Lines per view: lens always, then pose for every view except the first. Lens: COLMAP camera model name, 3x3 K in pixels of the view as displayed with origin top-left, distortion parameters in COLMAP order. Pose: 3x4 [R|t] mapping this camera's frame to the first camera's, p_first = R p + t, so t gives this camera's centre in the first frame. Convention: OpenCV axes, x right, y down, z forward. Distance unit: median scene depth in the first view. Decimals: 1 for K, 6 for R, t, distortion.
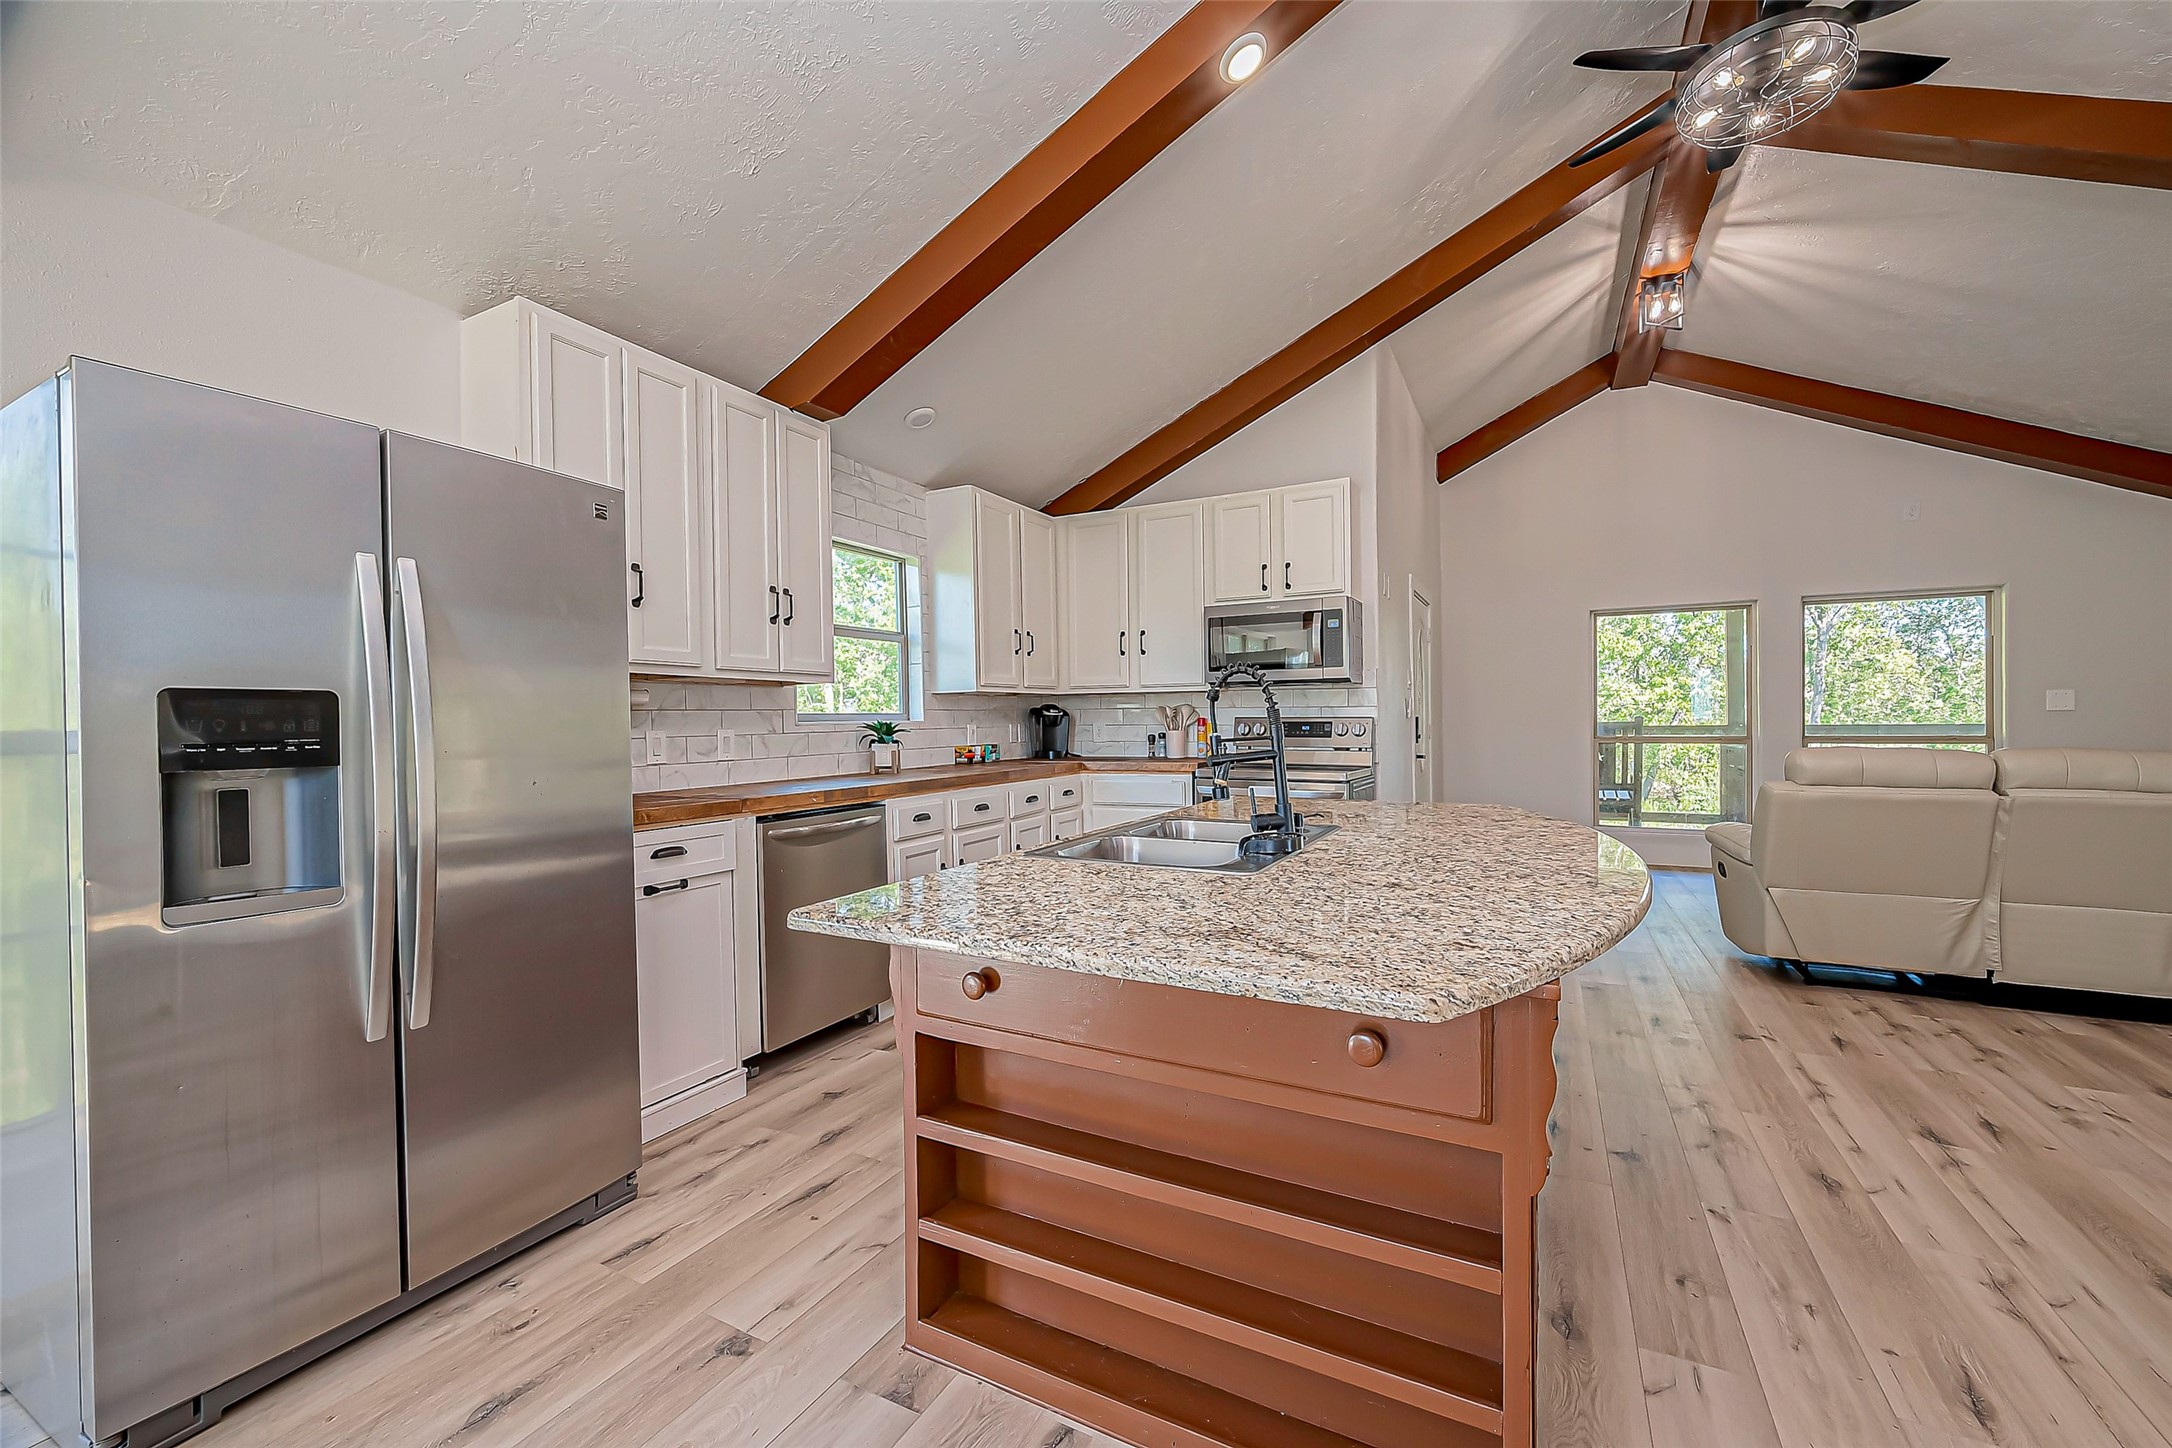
lens RADIAL K [[854.7, 0, 1090.1], [0, 854.7, 721.5], [0, 0, 1]] dist [-0.000738, 0.000018]
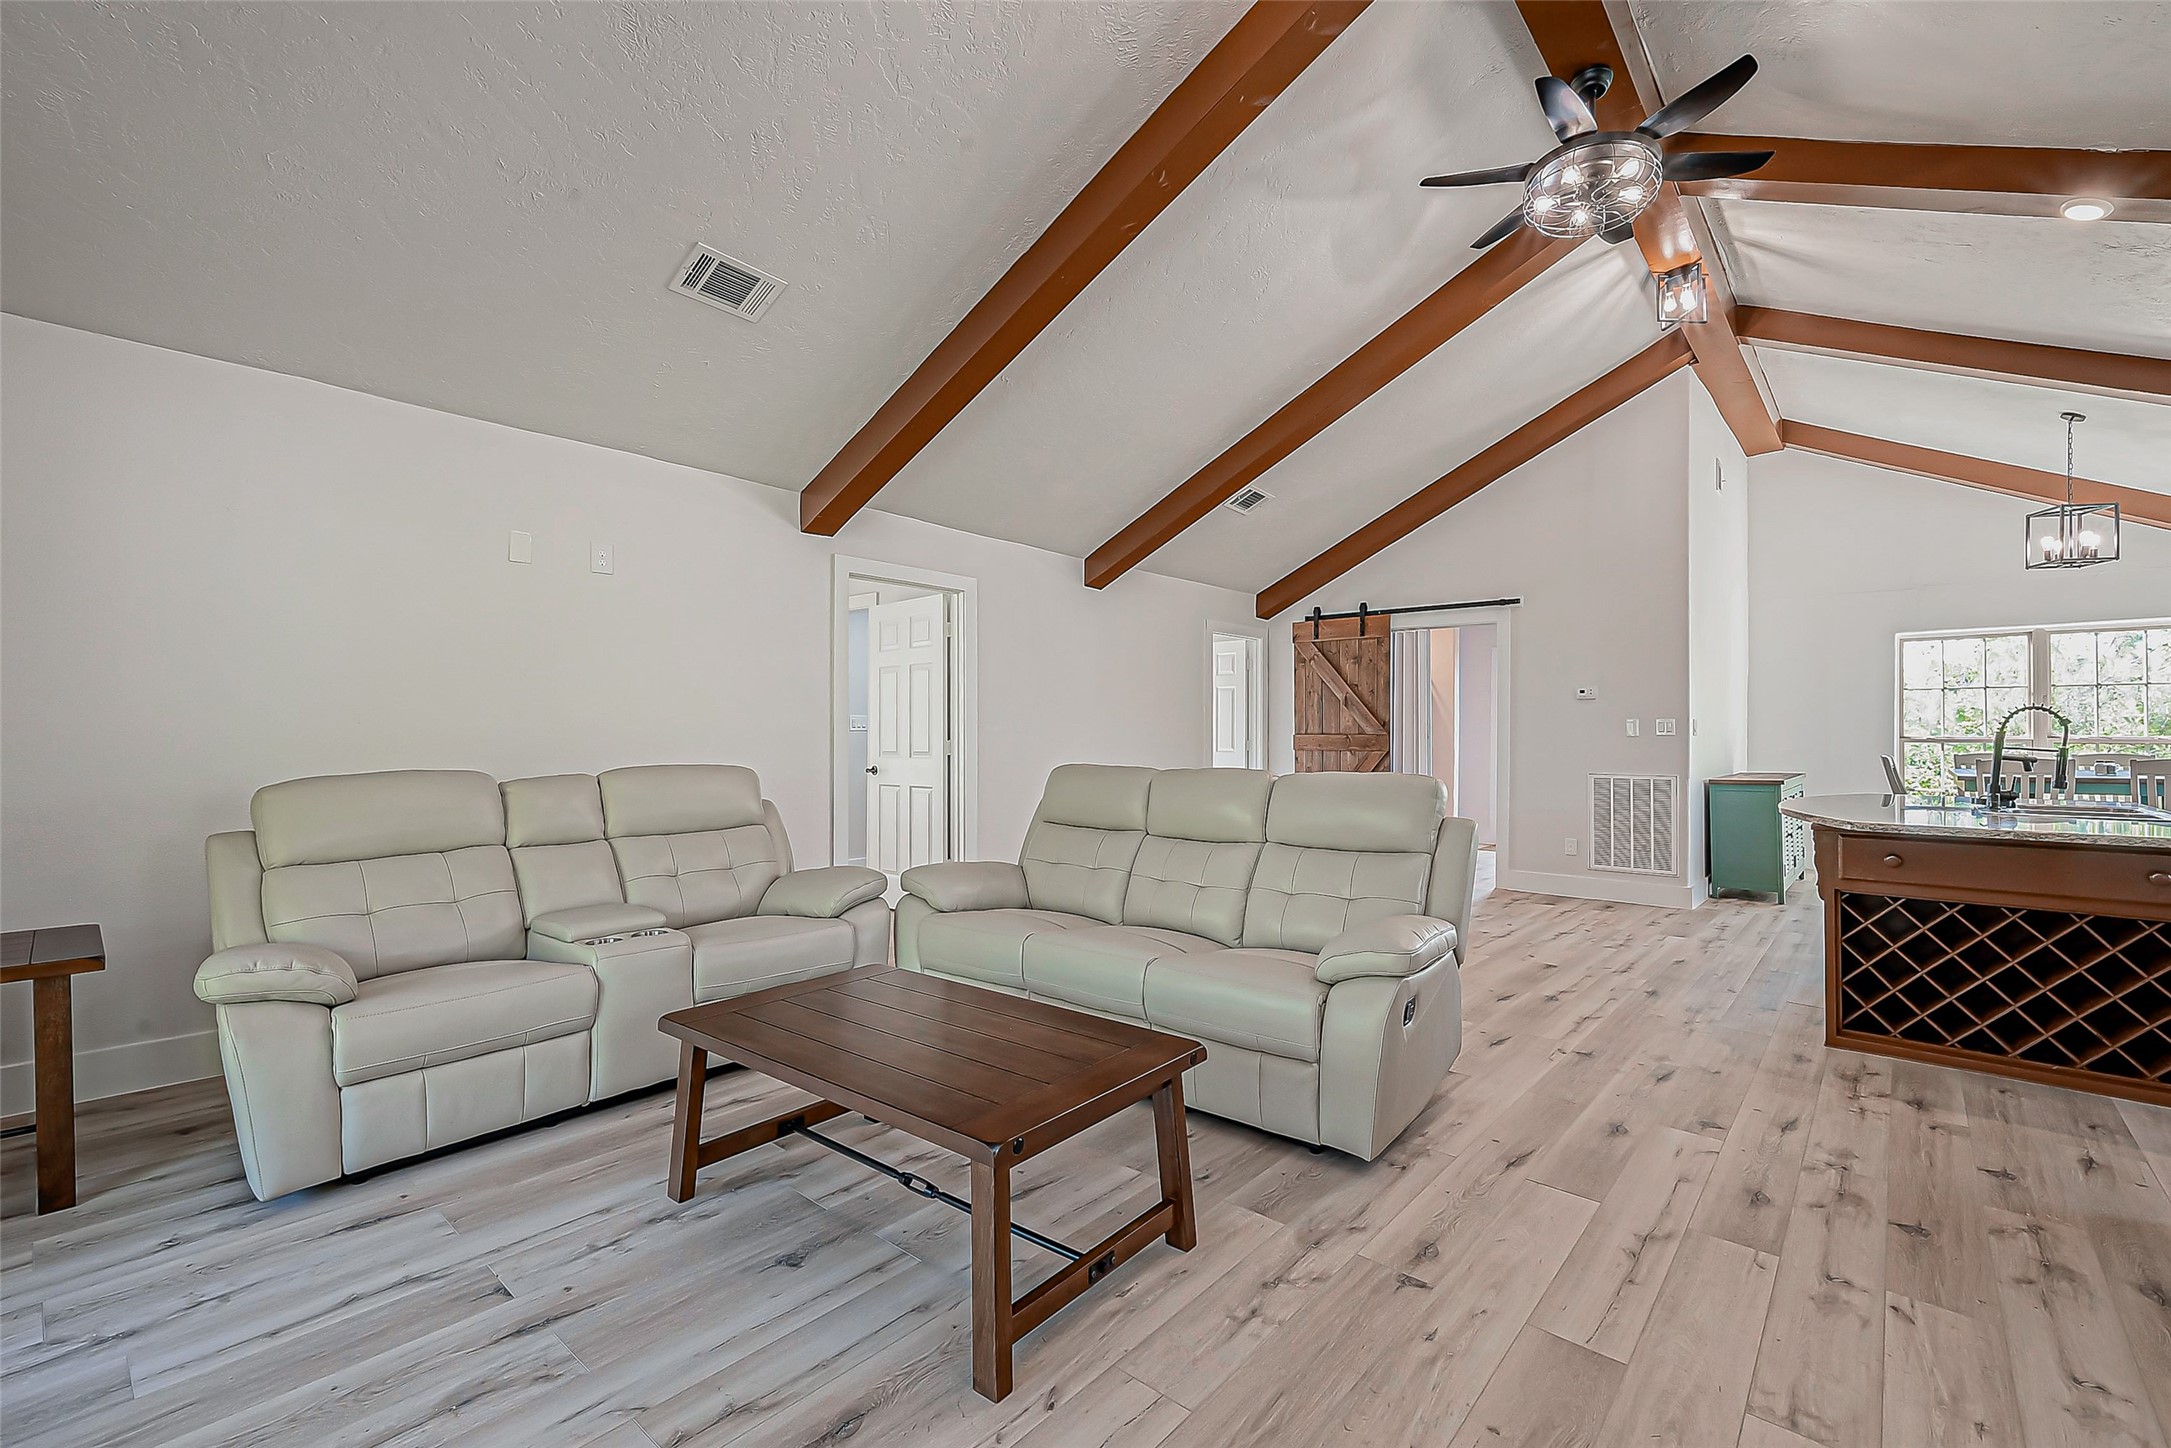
lens RADIAL K [[938.8, 0, 1124.5], [0, 938.8, 717.4], [0, 0, 1]] dist [0.002189, 0.000476]
pose [[-0.977662, 0.007012, 0.210067, 0.715243], [0.003848, 0.999873, -0.015468, -0.010164], [-0.210148, -0.014314, -0.977565, 1.487036]]
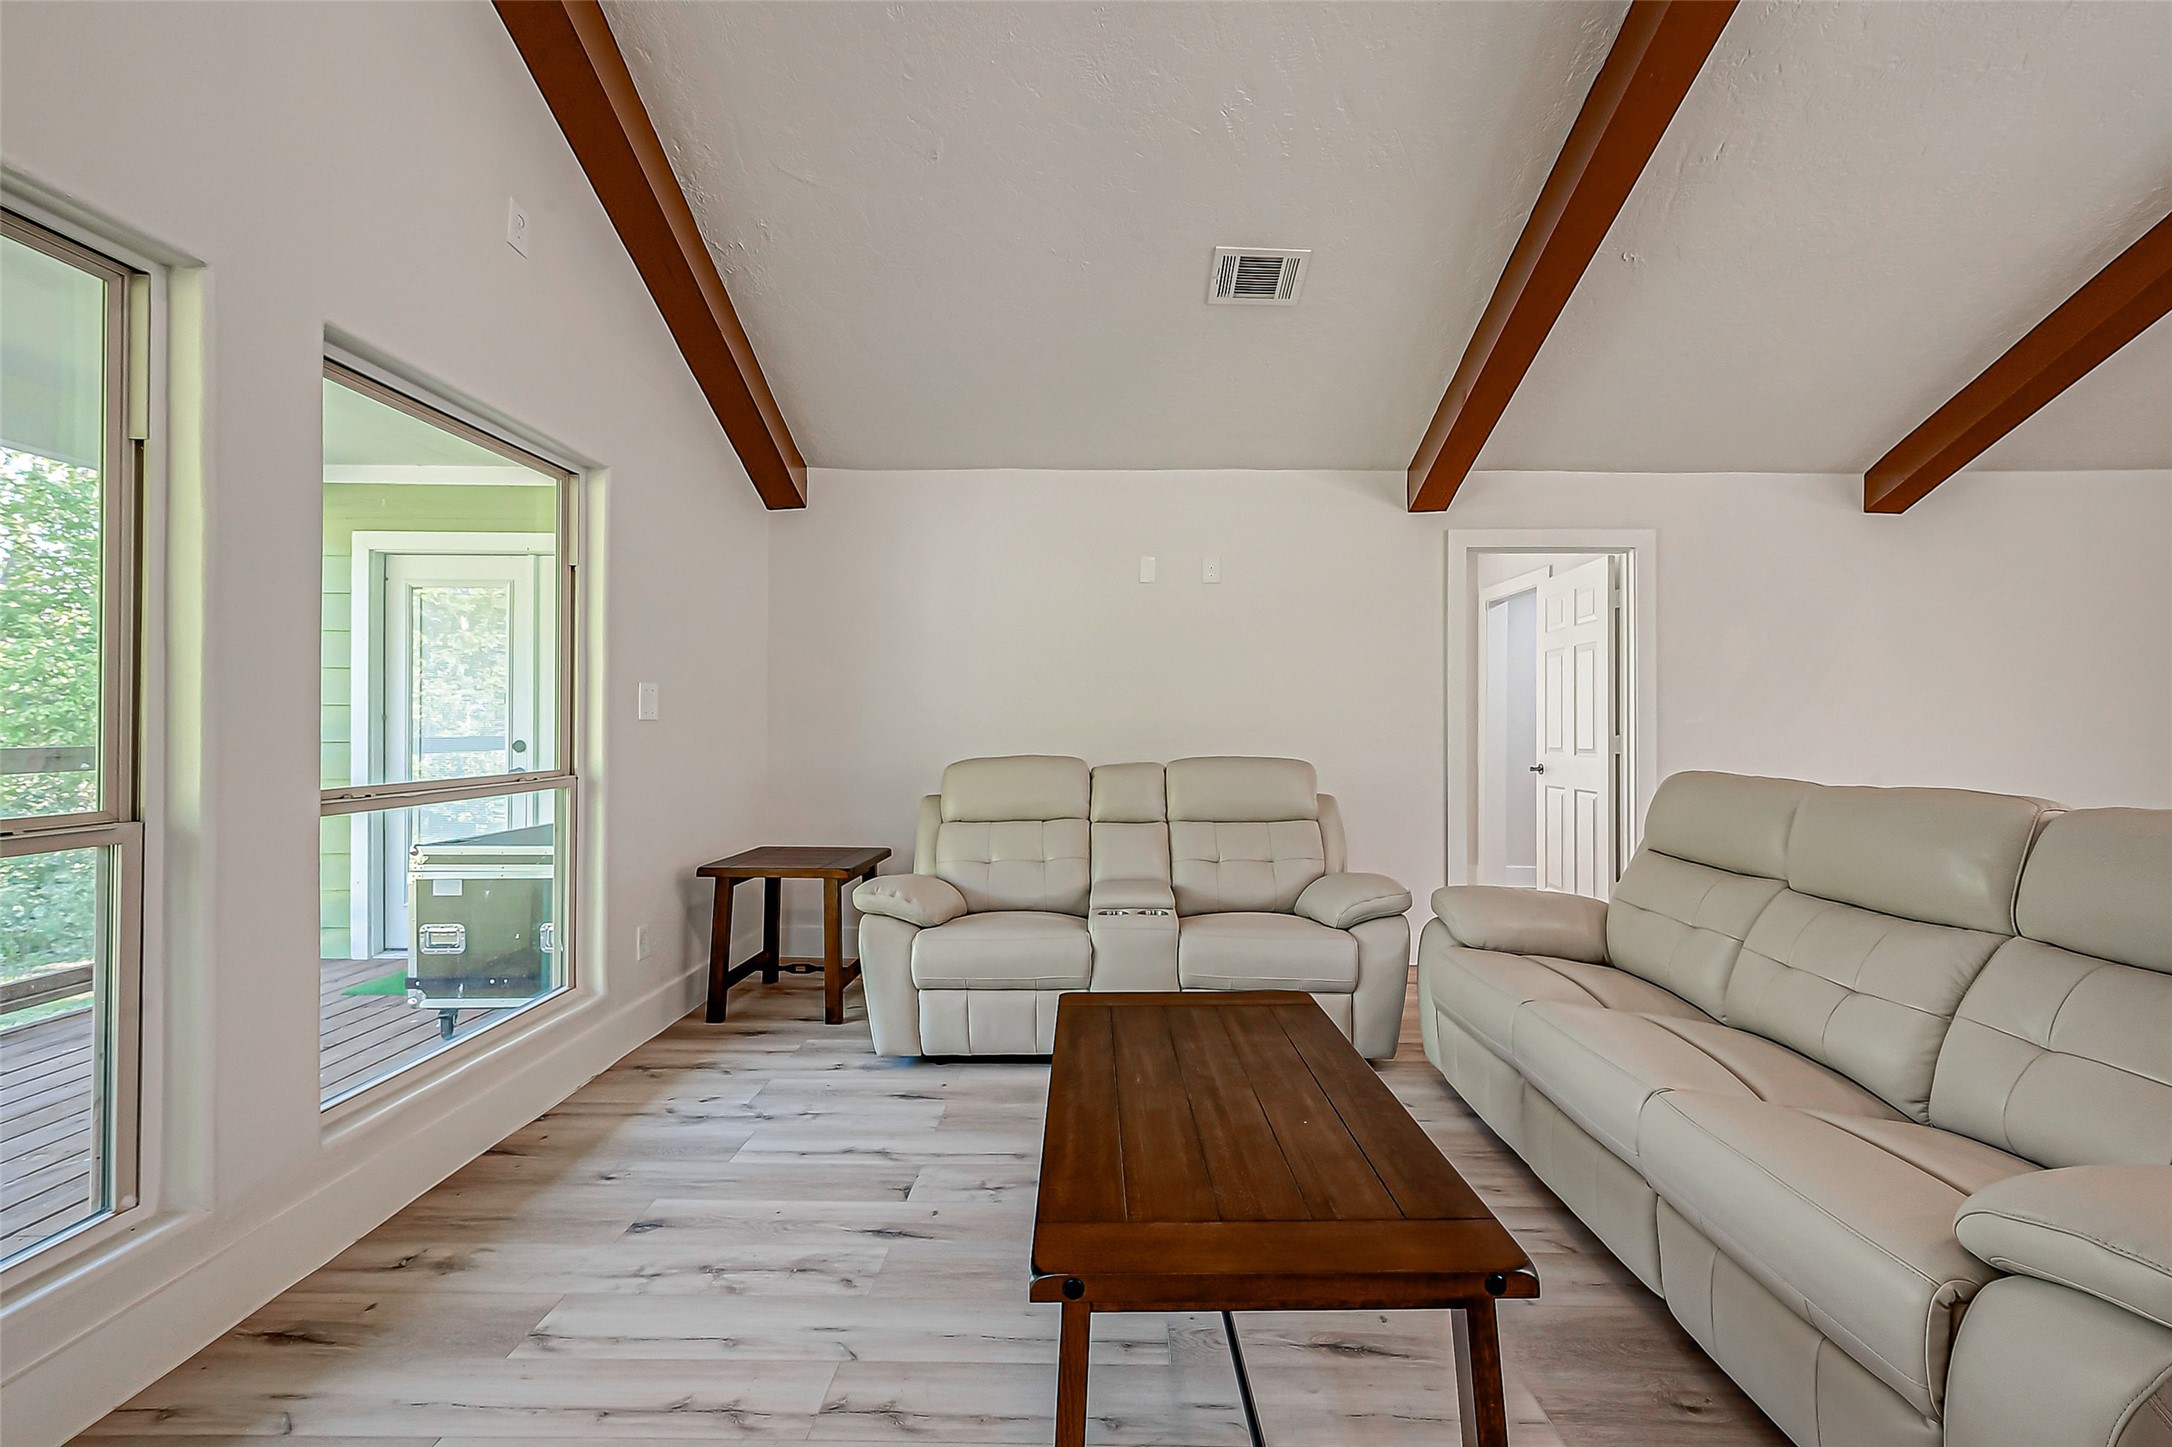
lens RADIAL K [[882.3, 0, 1082.5], [0, 882.3, 723.5], [0, 0, 1]] dist [0.004504, 0.000266]
pose [[-0.442741, 0.005351, 0.896634, 0.604774], [0.002146, 0.999986, -0.004908, -0.009765], [-0.896647, -0.000249, -0.442746, 1.247092]]
